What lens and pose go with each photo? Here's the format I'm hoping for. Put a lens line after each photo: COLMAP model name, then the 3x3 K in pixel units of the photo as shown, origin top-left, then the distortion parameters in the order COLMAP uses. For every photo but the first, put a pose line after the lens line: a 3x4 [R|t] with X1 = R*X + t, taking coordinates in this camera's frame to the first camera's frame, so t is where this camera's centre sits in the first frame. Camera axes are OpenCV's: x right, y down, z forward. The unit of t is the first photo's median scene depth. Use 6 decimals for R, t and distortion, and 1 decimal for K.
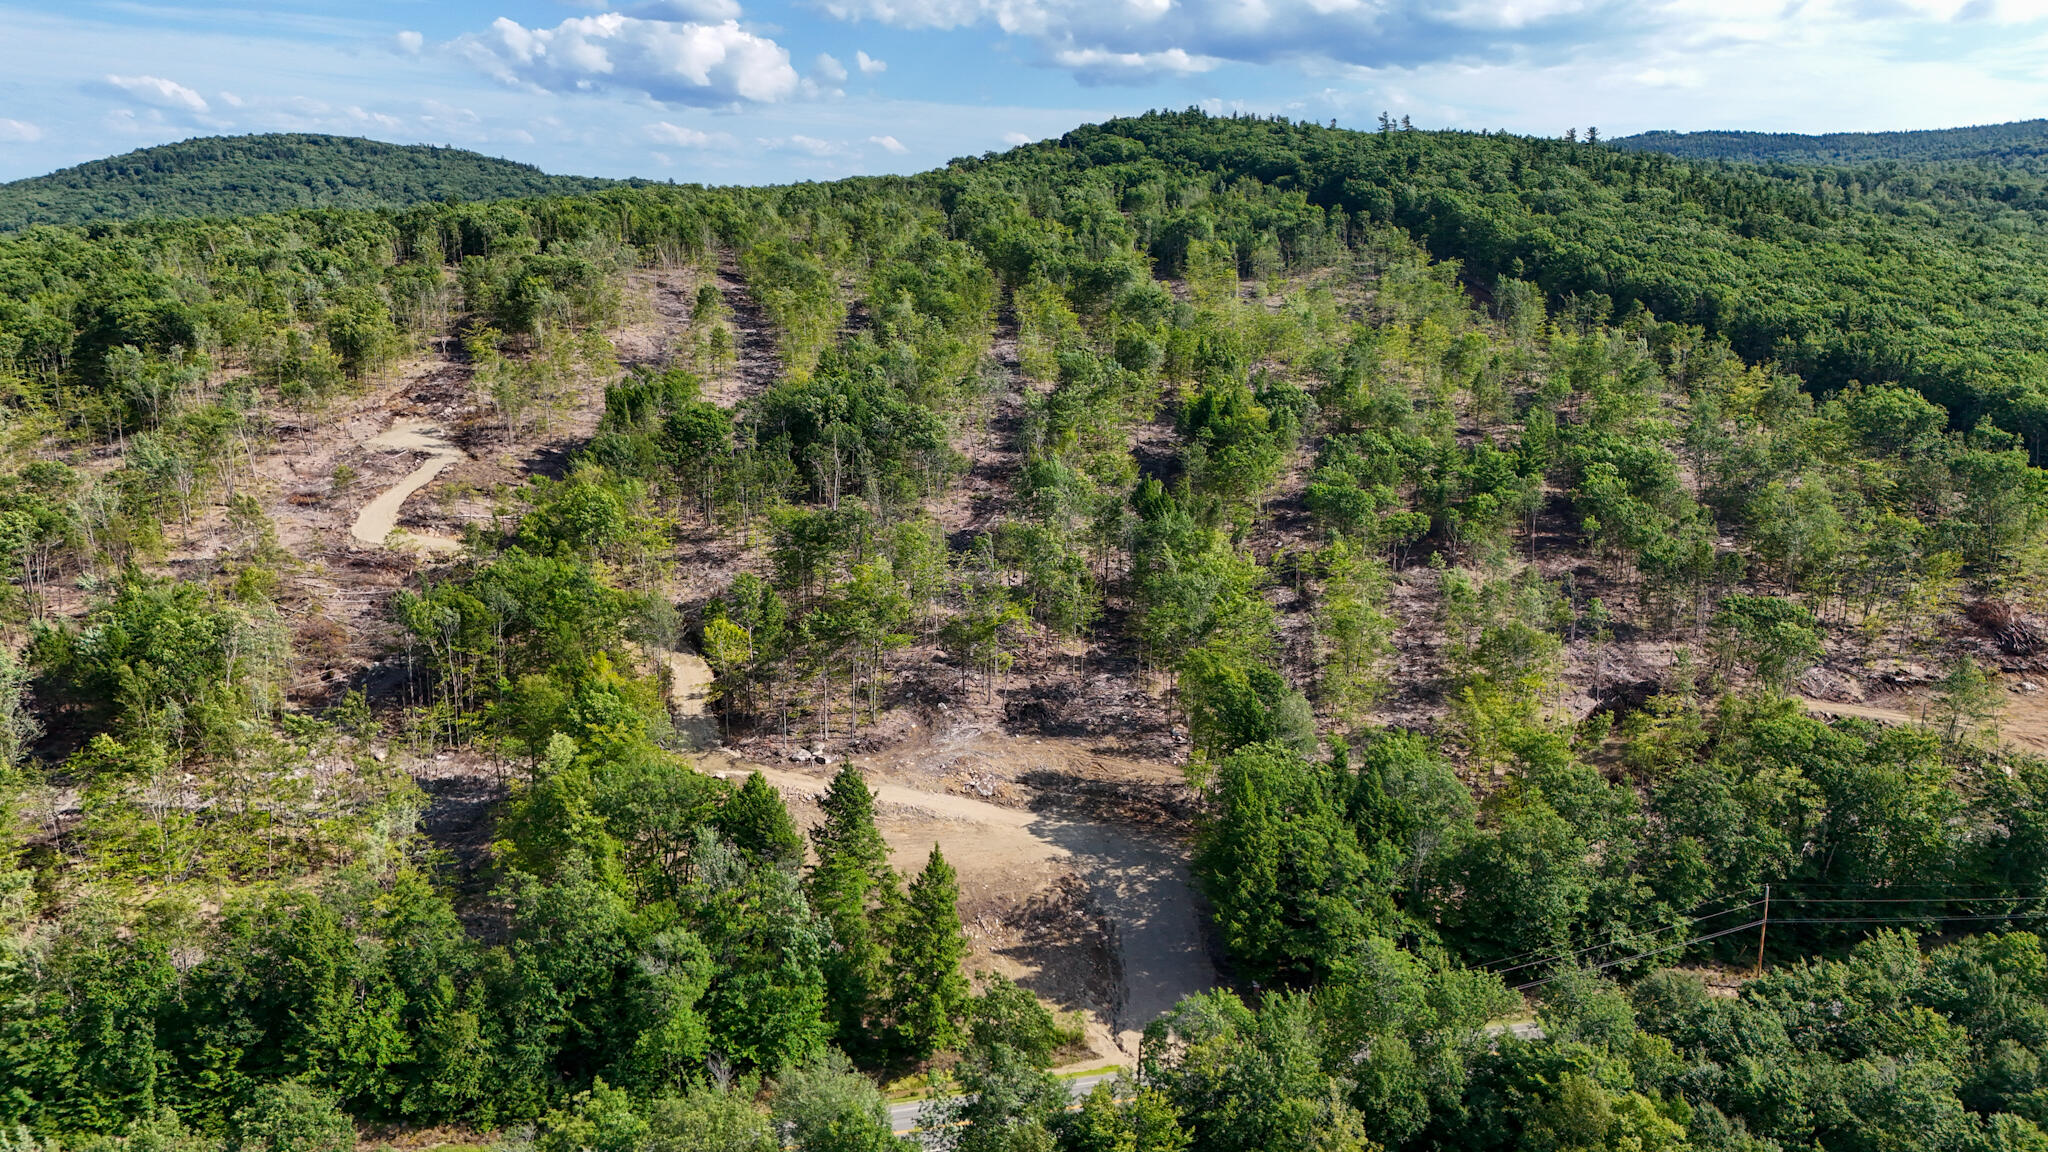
lens RADIAL K [[1503.3, 0, 1036.7], [0, 1503.3, 582.1], [0, 0, 1]] dist [0.062397, -0.061505]
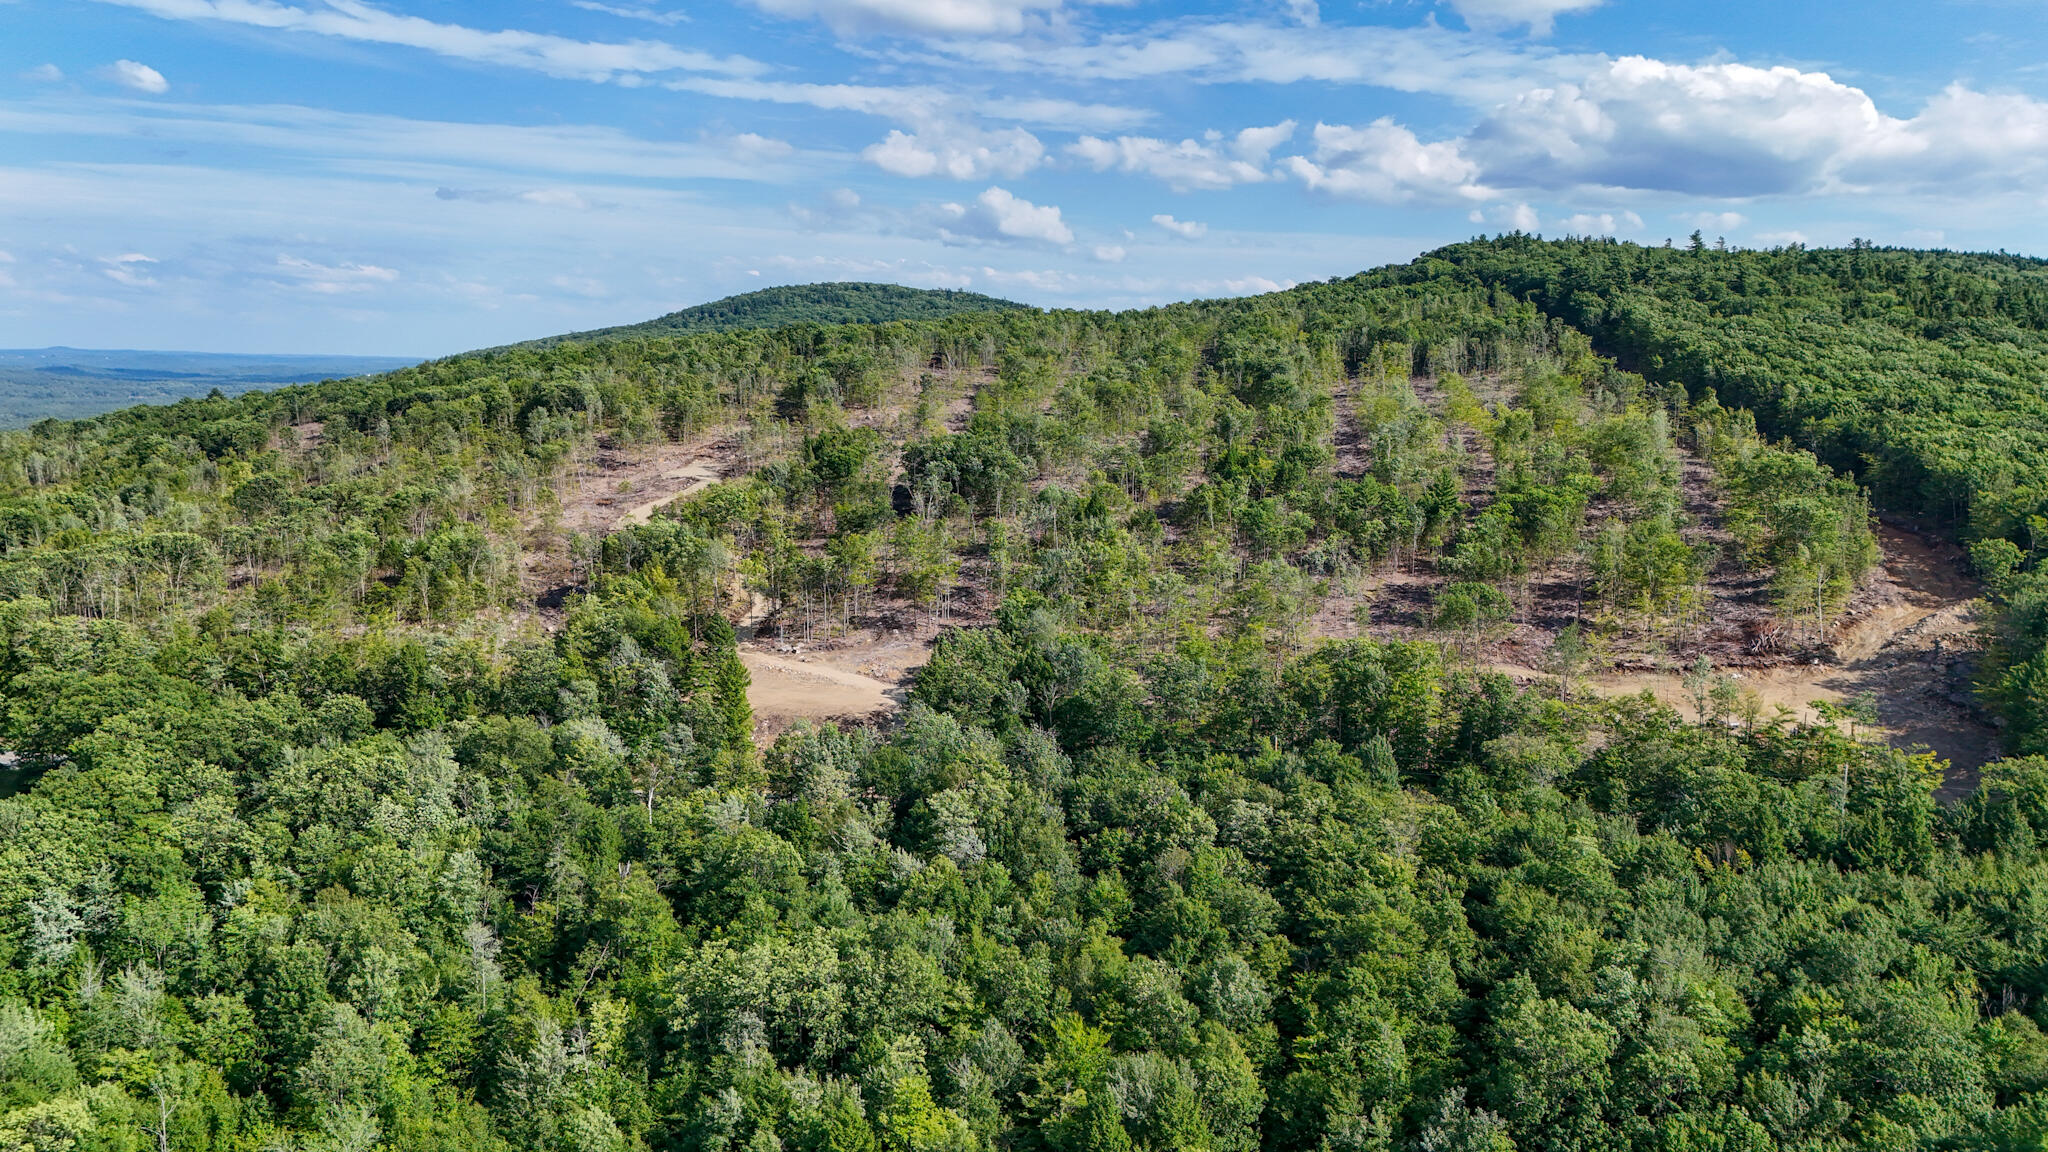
lens RADIAL K [[1503.3, 0, 1036.7], [0, 1503.3, 582.1], [0, 0, 1]] dist [0.062397, -0.061505]
pose [[0.940192, 0.048559, -0.337167, 0.203979], [-0.077843, 0.994225, -0.073878, 0.048317], [0.331632, 0.095705, 0.938542, -0.122167]]
